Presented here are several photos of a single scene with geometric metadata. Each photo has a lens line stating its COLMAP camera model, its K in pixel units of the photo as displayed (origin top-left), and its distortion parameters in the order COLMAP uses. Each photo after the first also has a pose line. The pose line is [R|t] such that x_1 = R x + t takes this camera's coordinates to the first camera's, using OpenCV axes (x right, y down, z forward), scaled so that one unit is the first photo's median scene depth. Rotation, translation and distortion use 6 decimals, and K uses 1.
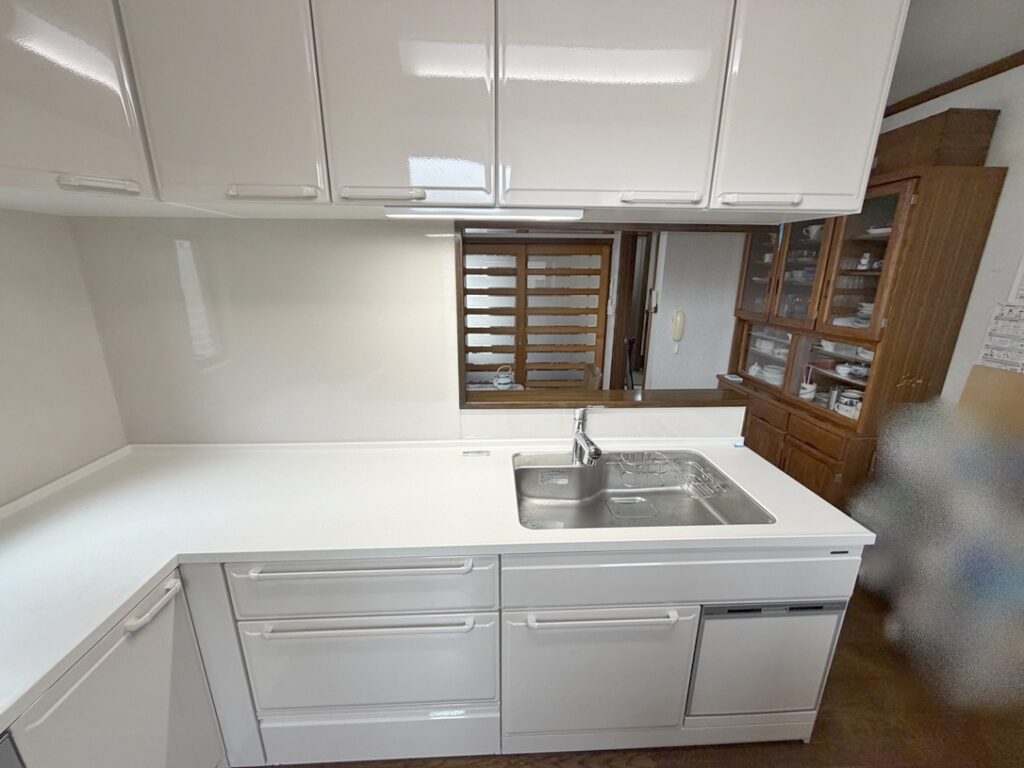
lens RADIAL K [[407.5, 0, 507.3], [0, 407.5, 383.7], [0, 0, 1]] dist [0.002055, -0.000705]
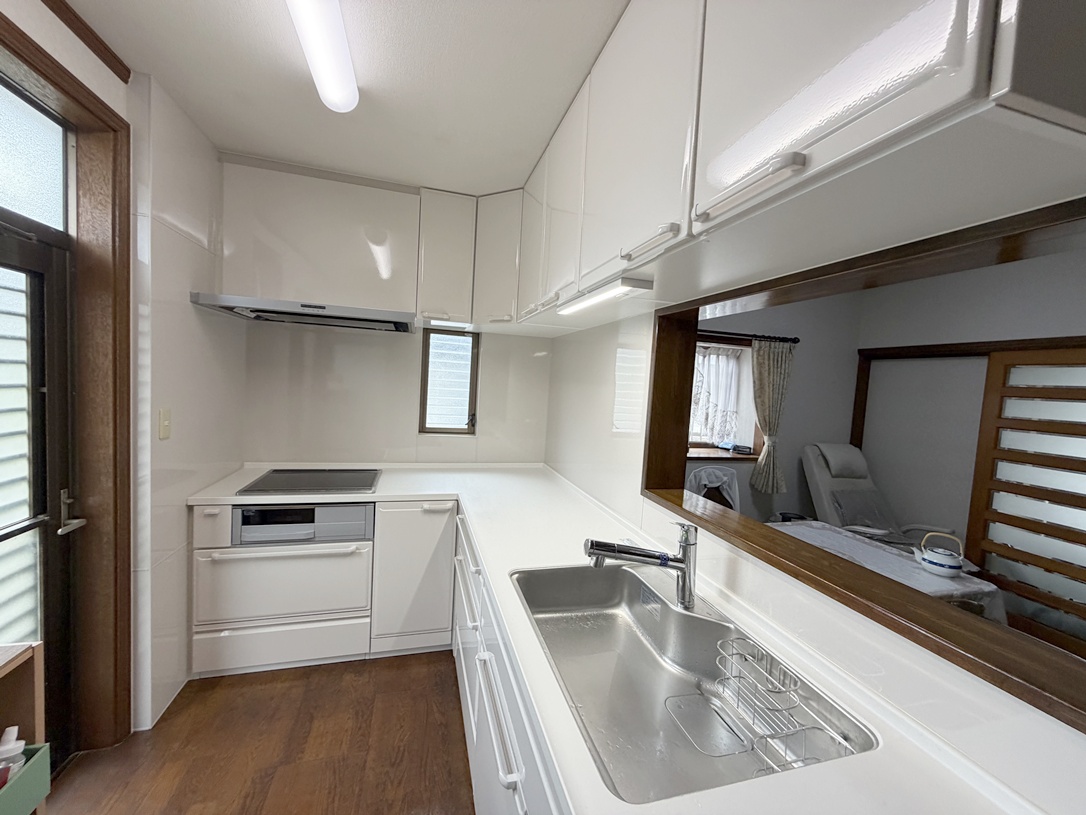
lens RADIAL K [[432.2, 0, 543.2], [0, 432.2, 405.5], [0, 0, 1]] dist [0.002055, -0.000705]
pose [[0.236342, 0.065235, -0.969478, 0.884268], [-0.313004, 0.949671, -0.012403, -0.057996], [0.919876, 0.306381, 0.244865, 0.519932]]
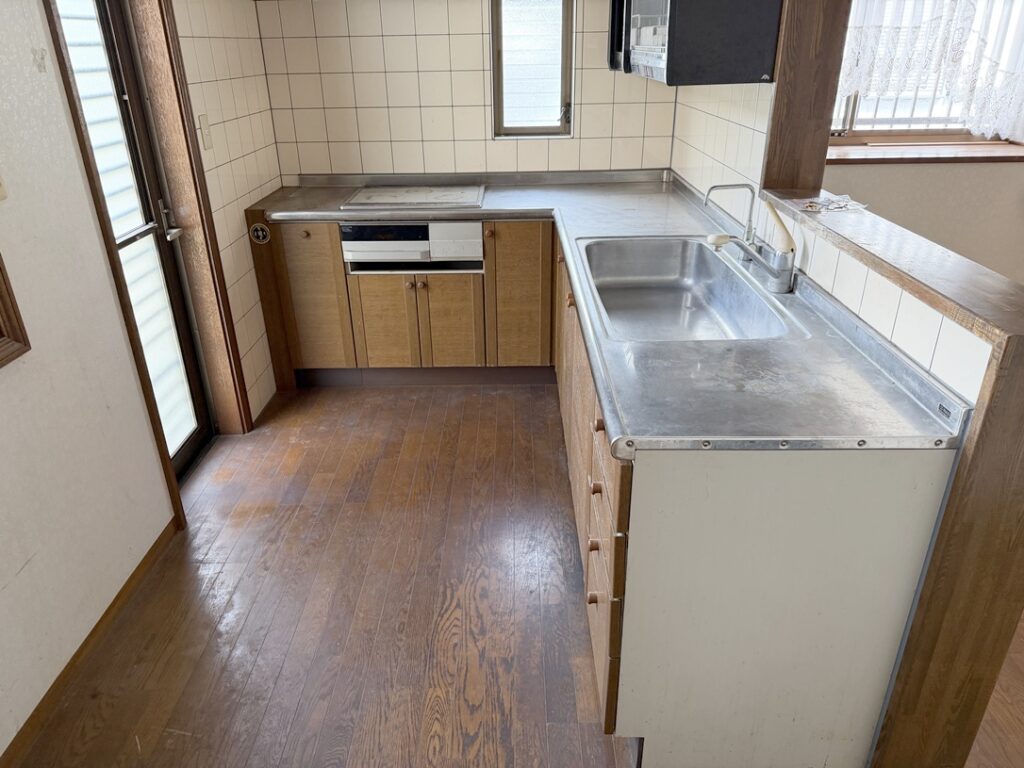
lens RADIAL K [[734.7, 0, 517.1], [0, 734.7, 388.0], [0, 0, 1]] dist [0.024145, -0.021940]
pose [[-0.045676, 0.423359, -0.904810, 1.410887], [-0.246650, 0.872933, 0.420895, -0.102744], [0.968028, 0.242396, 0.064550, 0.631350]]
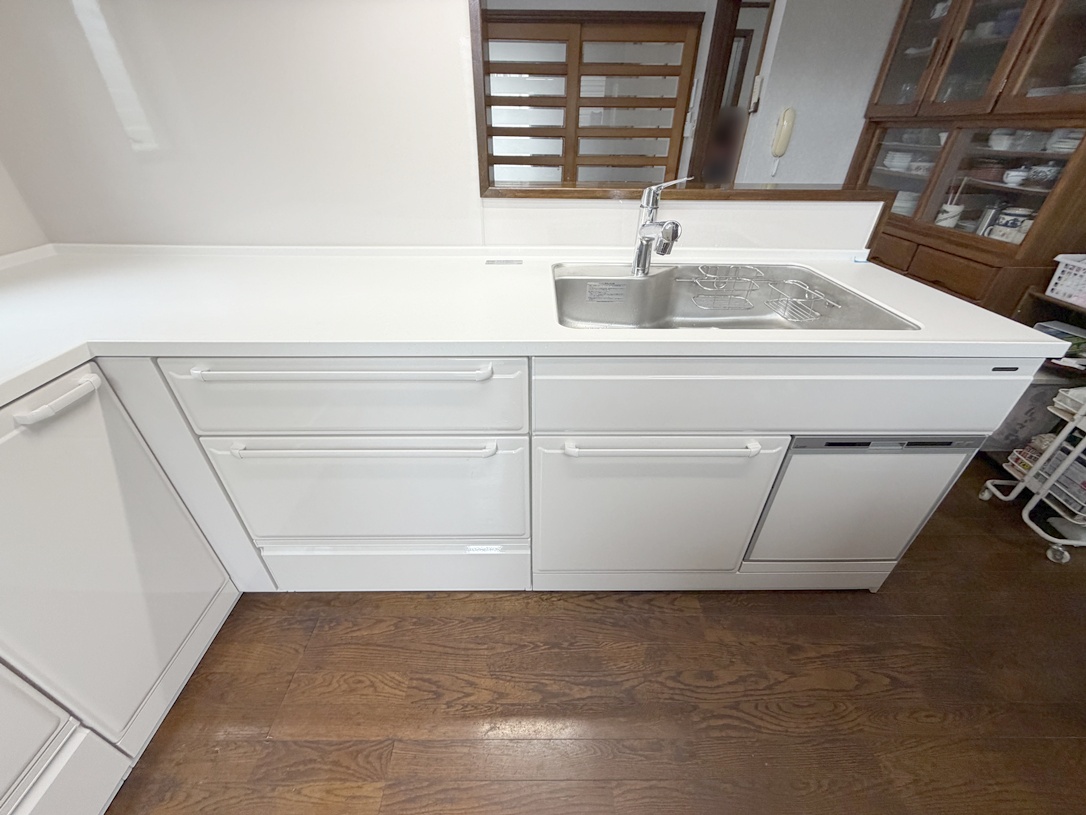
lens RADIAL K [[432.2, 0, 537.8], [0, 432.2, 407.4], [0, 0, 1]] dist [0.002055, -0.000705]
pose [[0.999386, 0.020791, -0.028213, 0.014811], [-0.011358, 0.953711, 0.300511, 0.201198], [0.033155, -0.300006, 0.953361, 0.178442]]
